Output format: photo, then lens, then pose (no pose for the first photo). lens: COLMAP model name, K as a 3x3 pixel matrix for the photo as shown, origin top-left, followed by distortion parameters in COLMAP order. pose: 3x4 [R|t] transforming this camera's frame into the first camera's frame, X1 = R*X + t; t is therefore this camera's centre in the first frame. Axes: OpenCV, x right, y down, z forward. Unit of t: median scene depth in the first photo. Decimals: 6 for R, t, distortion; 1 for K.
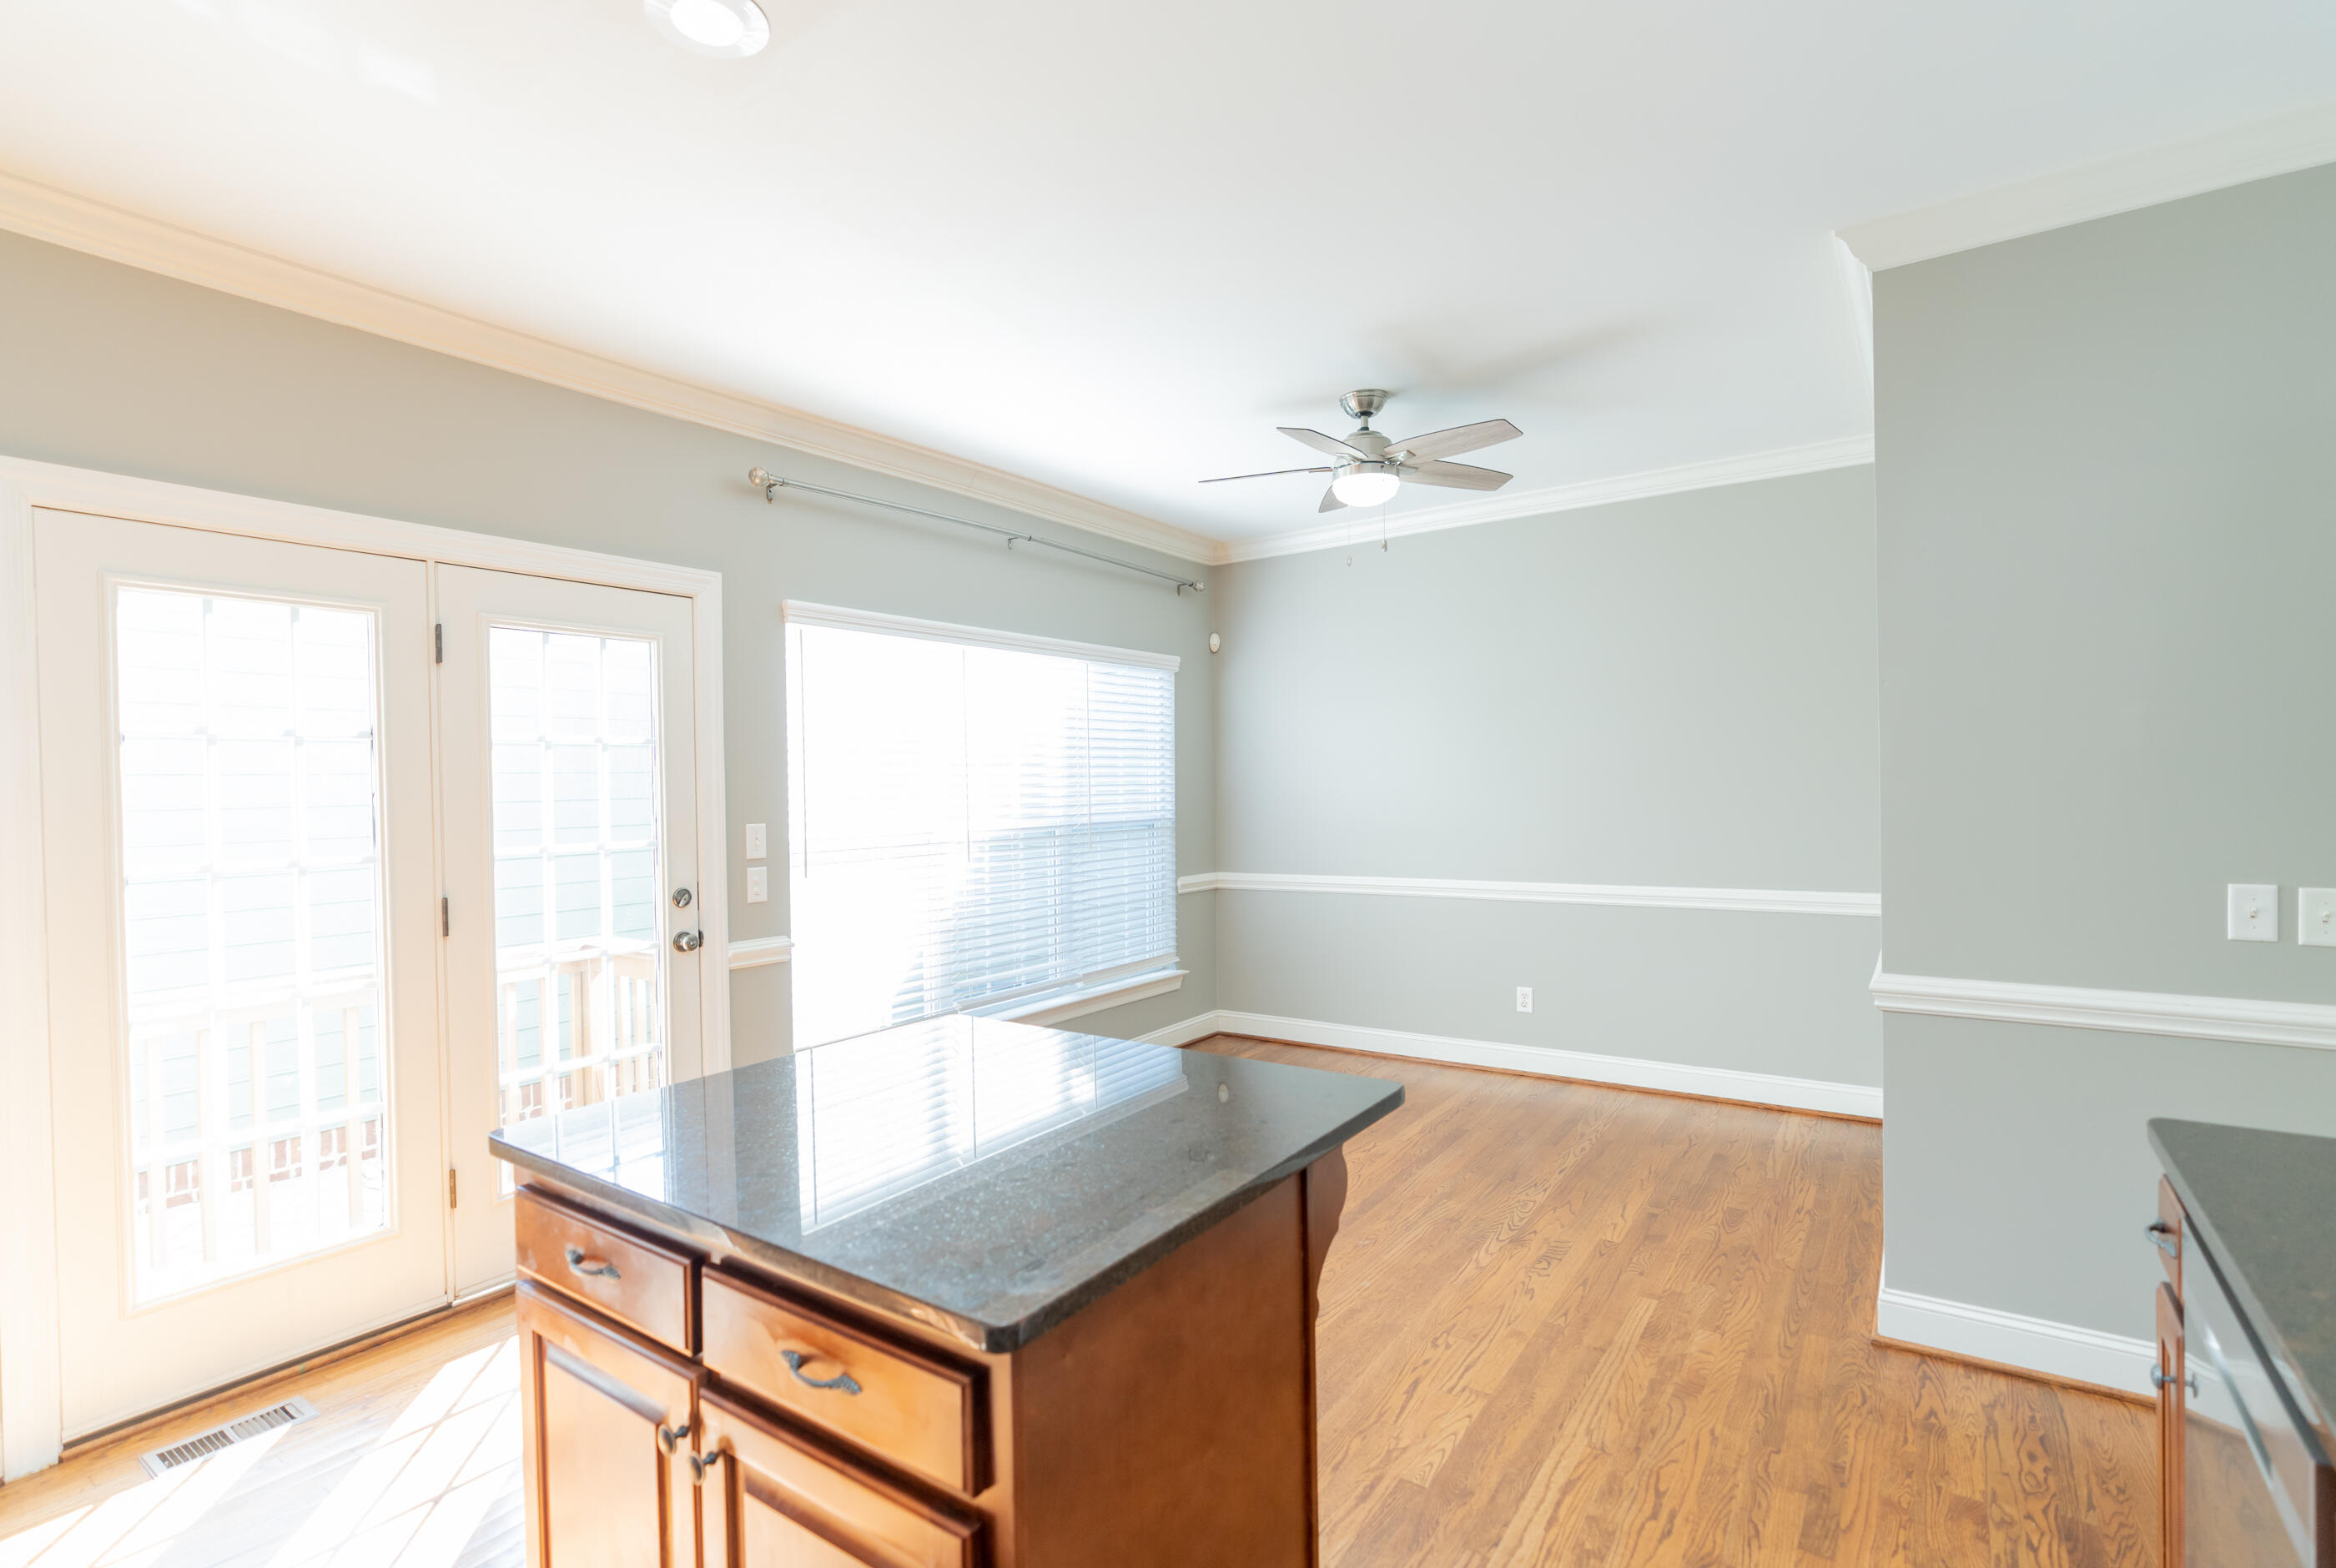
lens RADIAL K [[1103.5, 0, 1168.0], [0, 1103.5, 784.0], [0, 0, 1]] dist [0.000779, 0.000199]
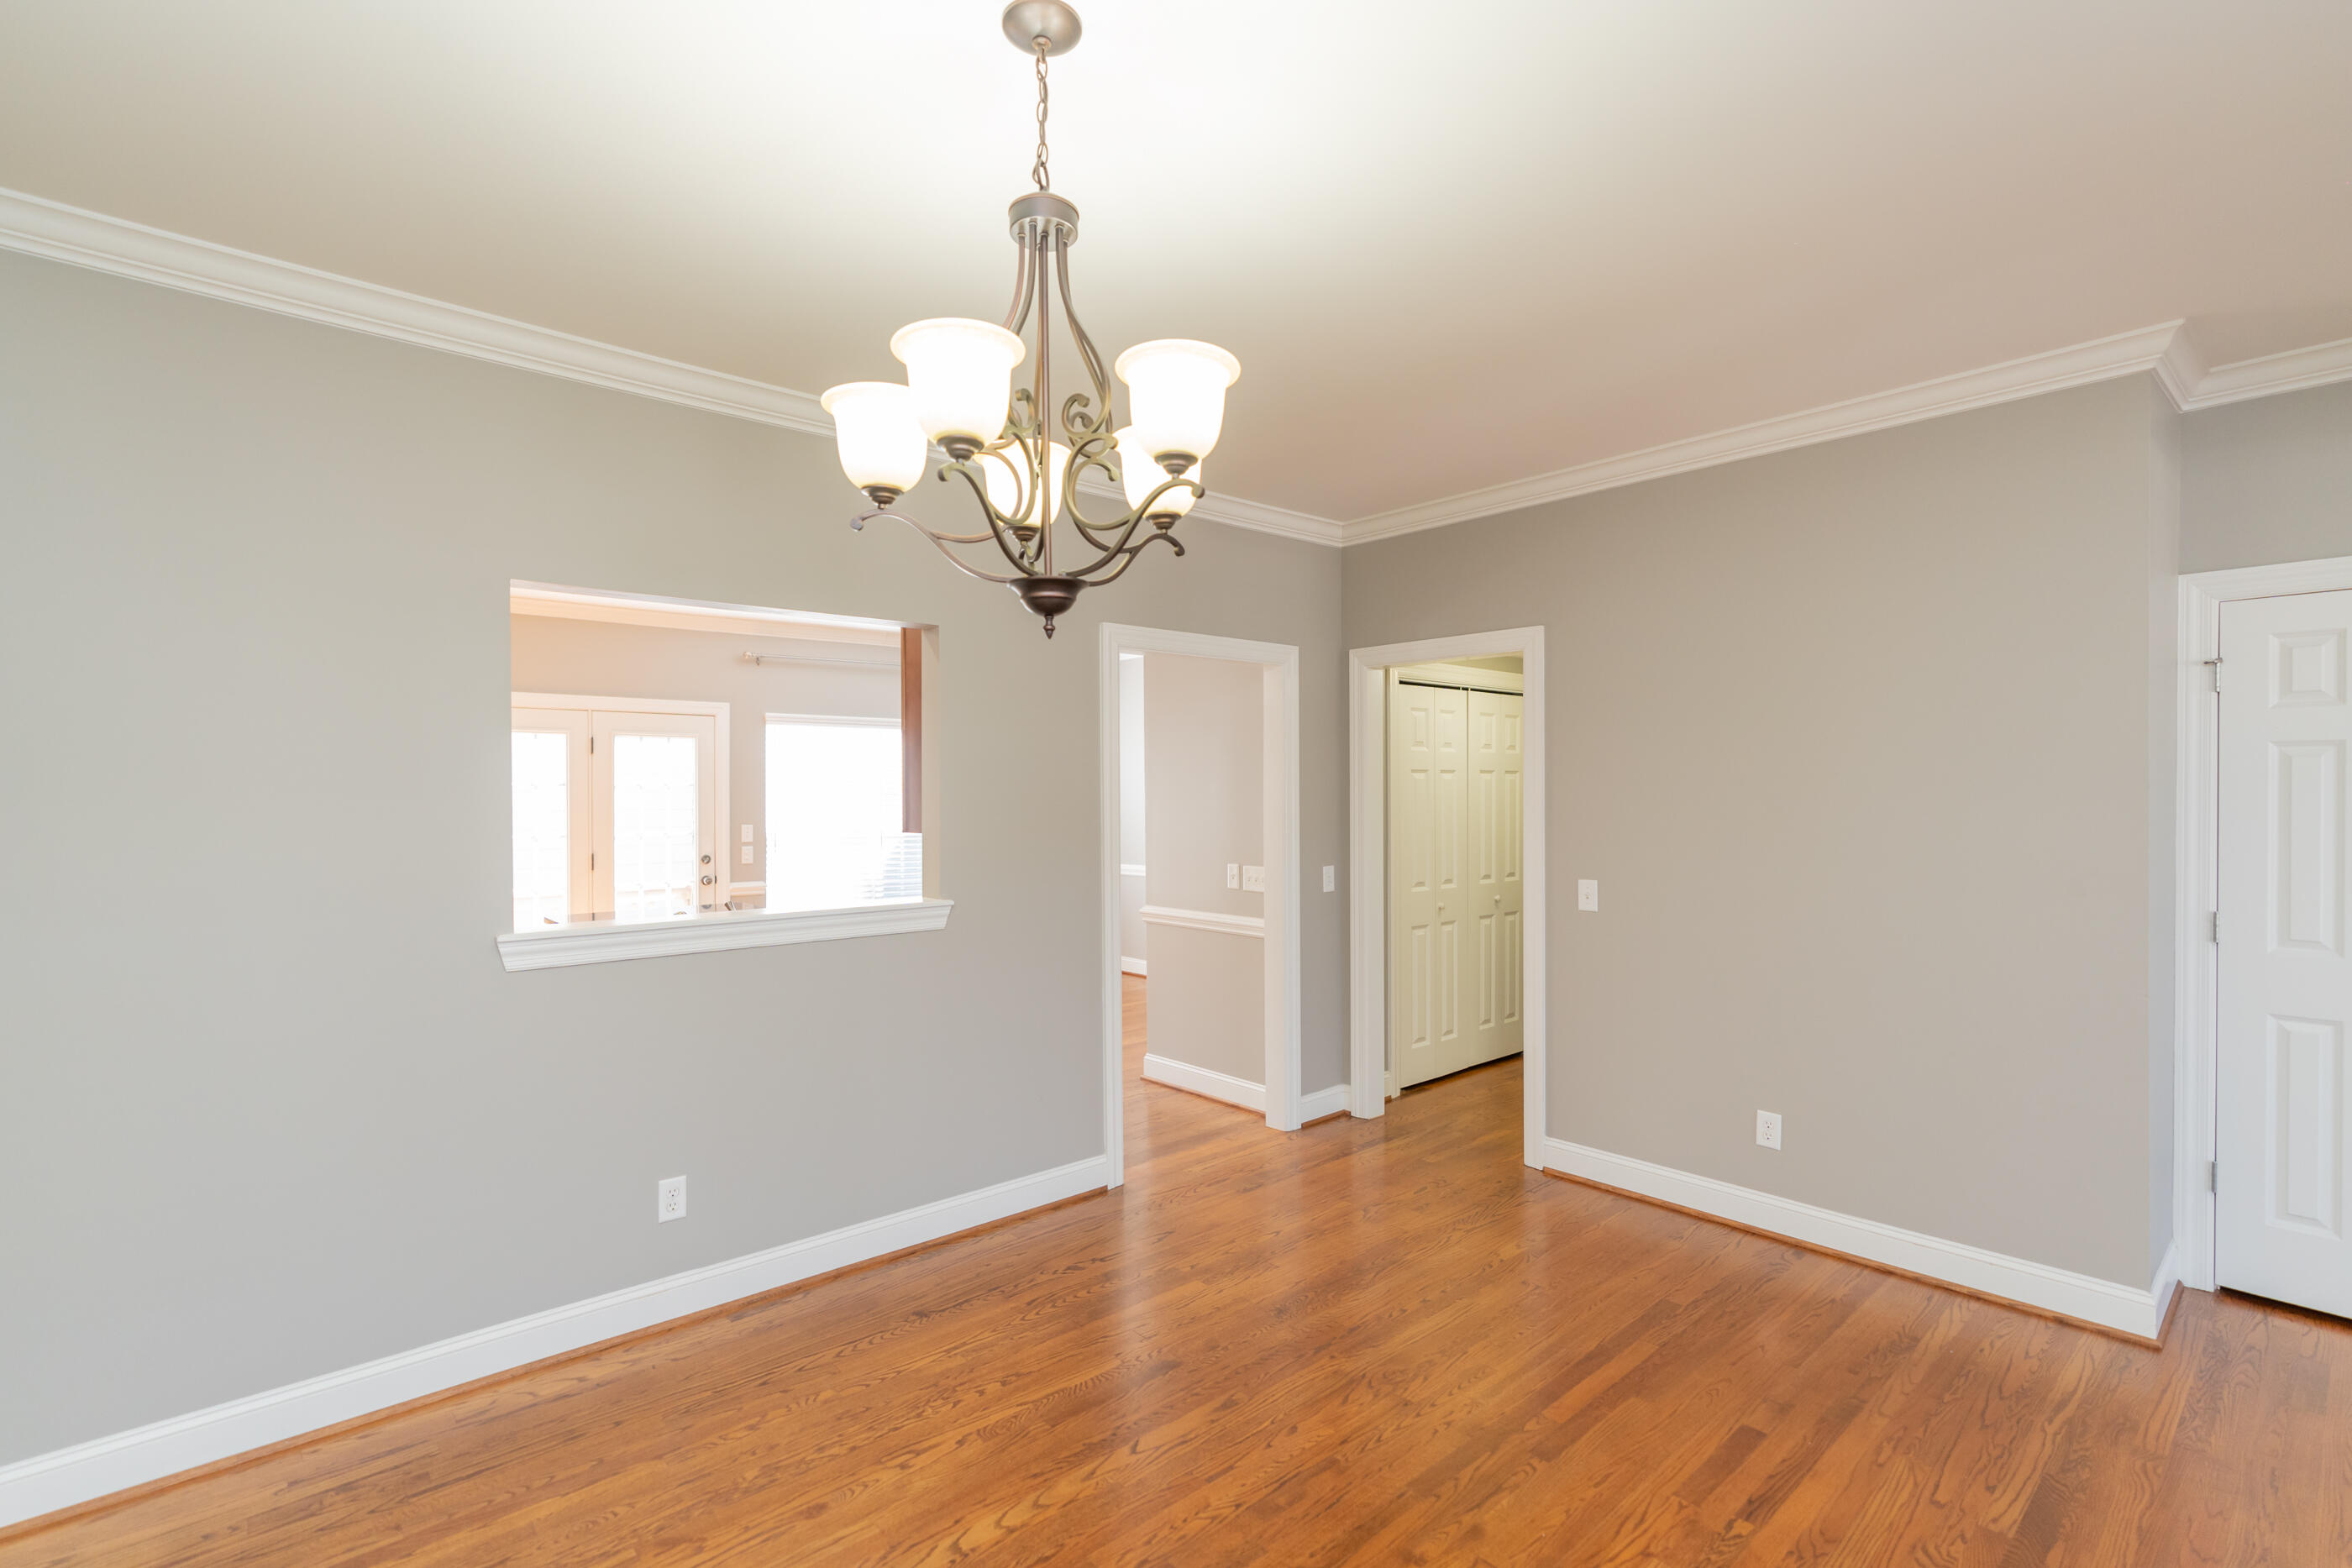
lens RADIAL K [[1067.7, 0, 1175.8], [0, 1067.7, 792.8], [0, 0, 1]] dist [-0.000592, 0.000338]
pose [[0.969411, 0.011405, -0.245177, 0.869522], [-0.011575, 0.999933, 0.000746, -0.033533], [0.245169, 0.002115, 0.969478, -0.707581]]
